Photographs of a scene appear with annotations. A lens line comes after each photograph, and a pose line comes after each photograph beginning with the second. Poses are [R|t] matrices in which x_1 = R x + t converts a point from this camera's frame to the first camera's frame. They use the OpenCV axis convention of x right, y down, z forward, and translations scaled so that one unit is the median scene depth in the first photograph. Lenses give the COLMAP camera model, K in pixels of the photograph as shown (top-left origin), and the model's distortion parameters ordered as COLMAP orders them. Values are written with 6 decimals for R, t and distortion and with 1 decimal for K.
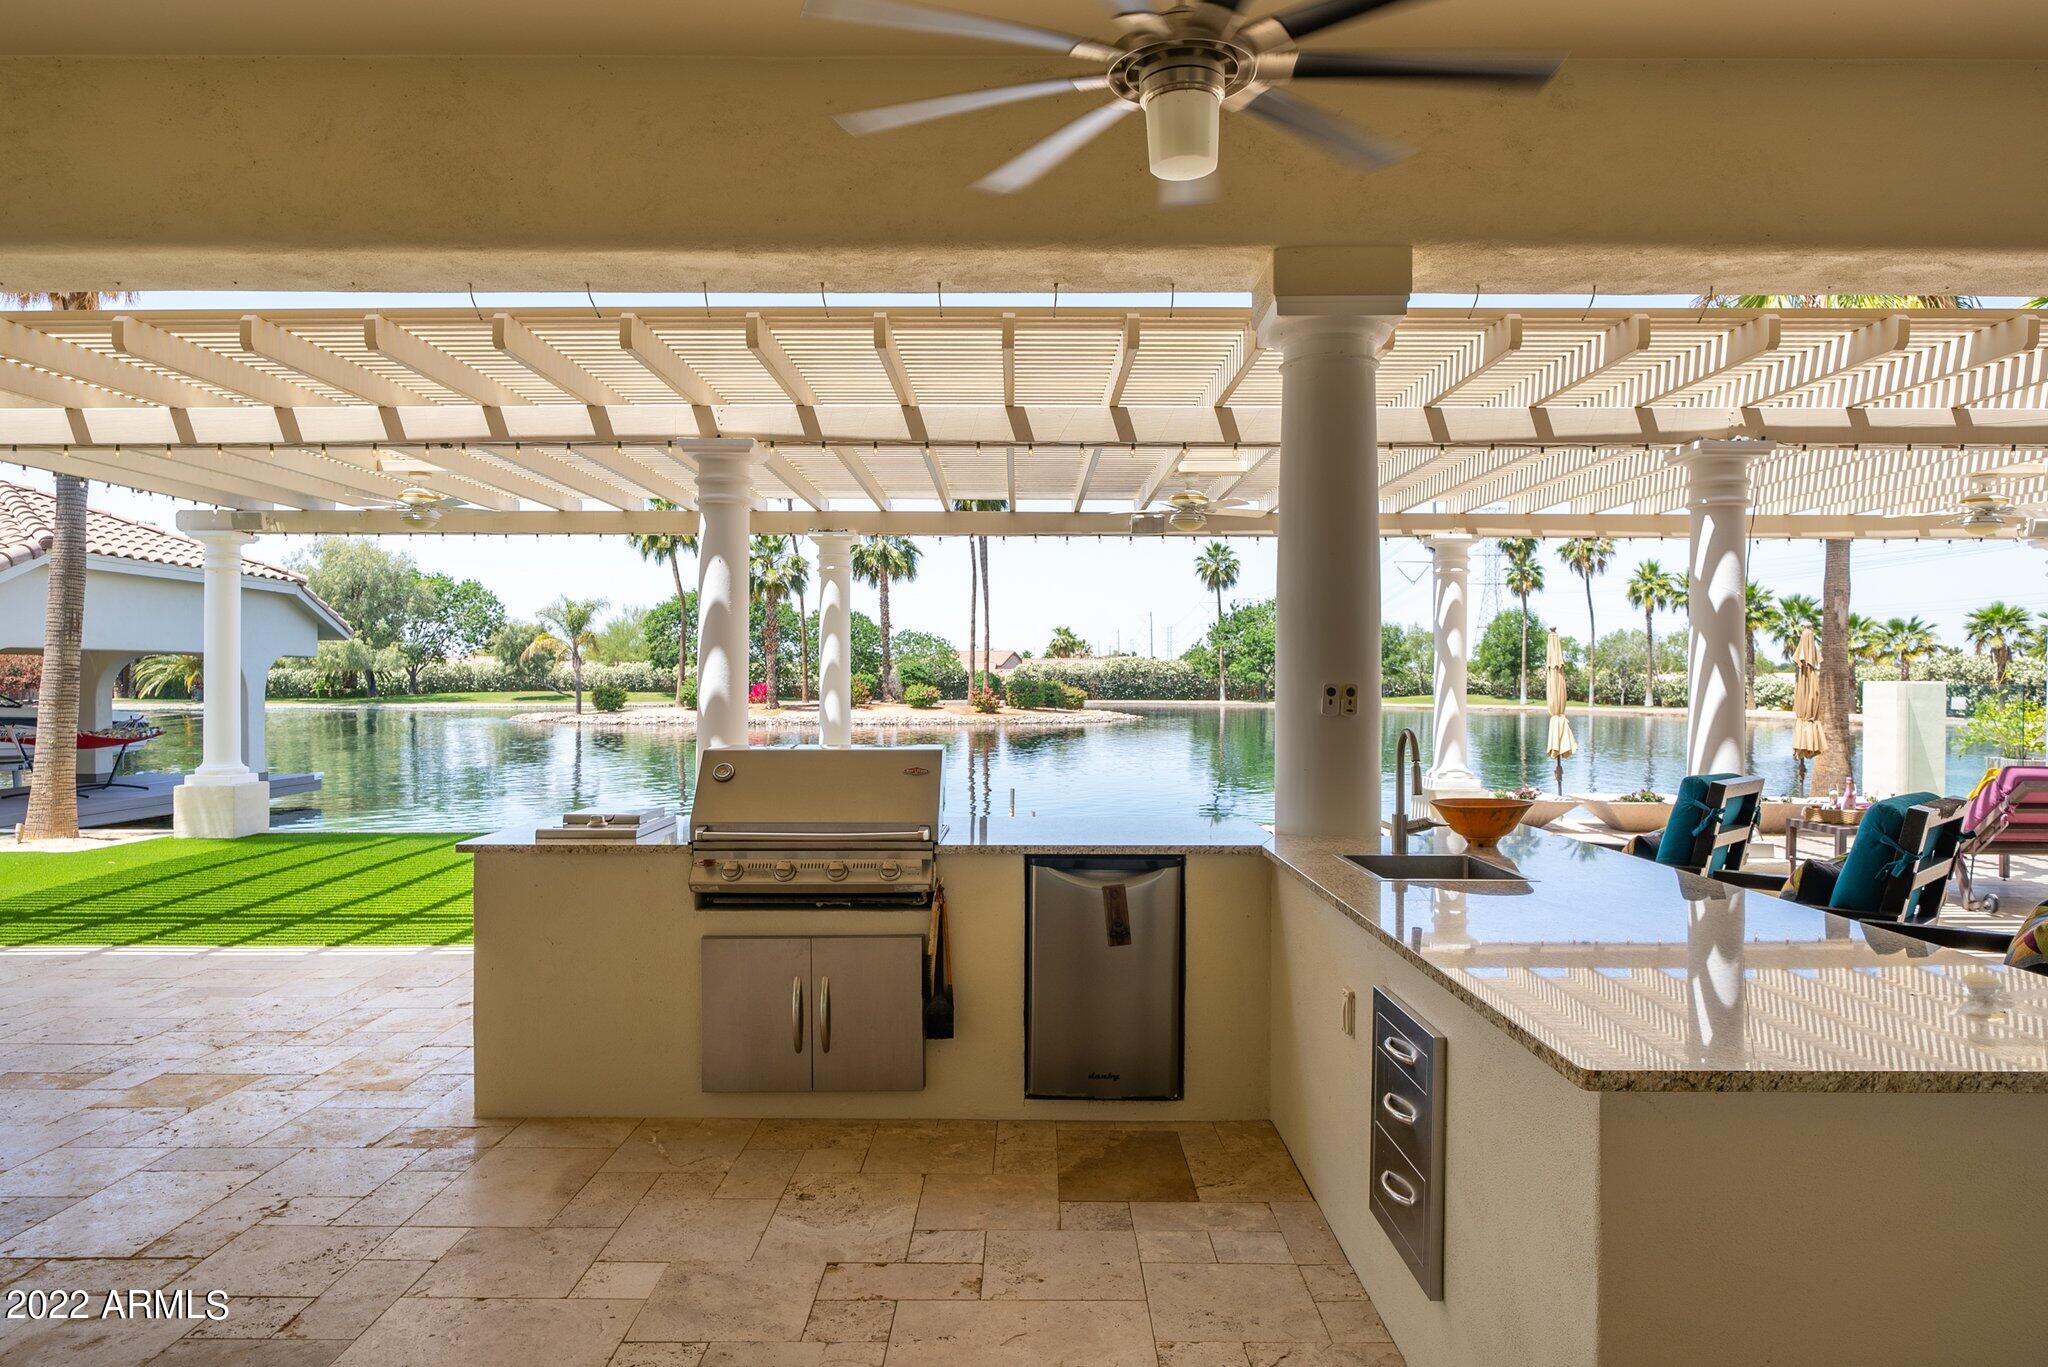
lens RADIAL K [[1310.6, 0, 1018.2], [0, 1310.6, 687.9], [0, 0, 1]] dist [-0.006278, -0.001445]
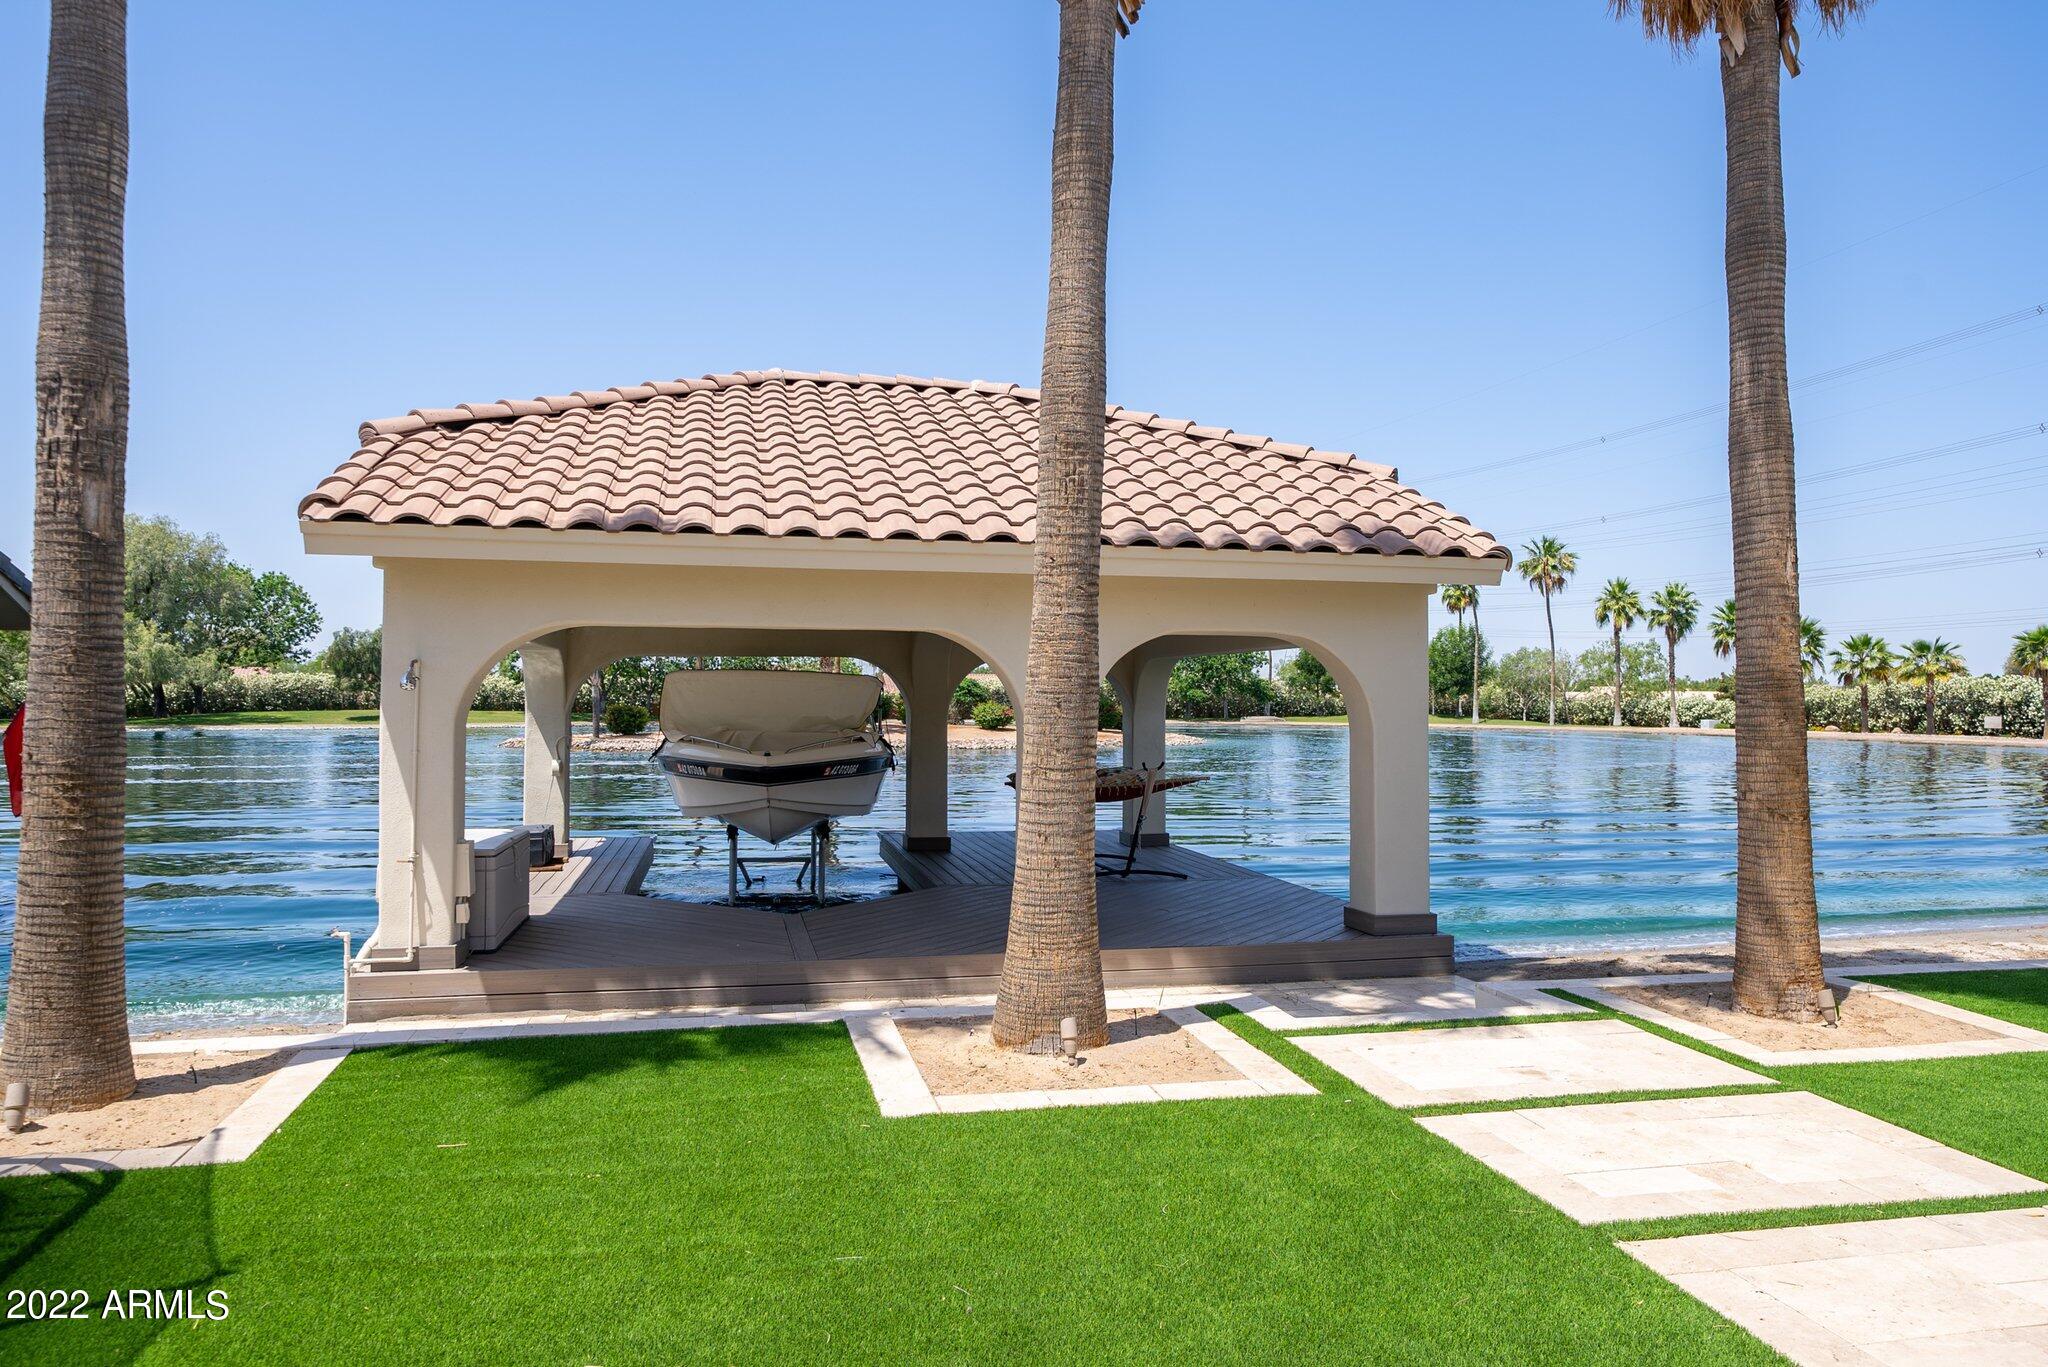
lens RADIAL K [[1375.1, 0, 1027.6], [0, 1375.1, 682.3], [0, 0, 1]] dist [0.009556, 0.002055]
pose [[0.975929, 0.004706, 0.218036, -0.172388], [-0.001295, 0.999875, -0.015788, -0.001678], [-0.218083, 0.015125, 0.975813, 0.075379]]
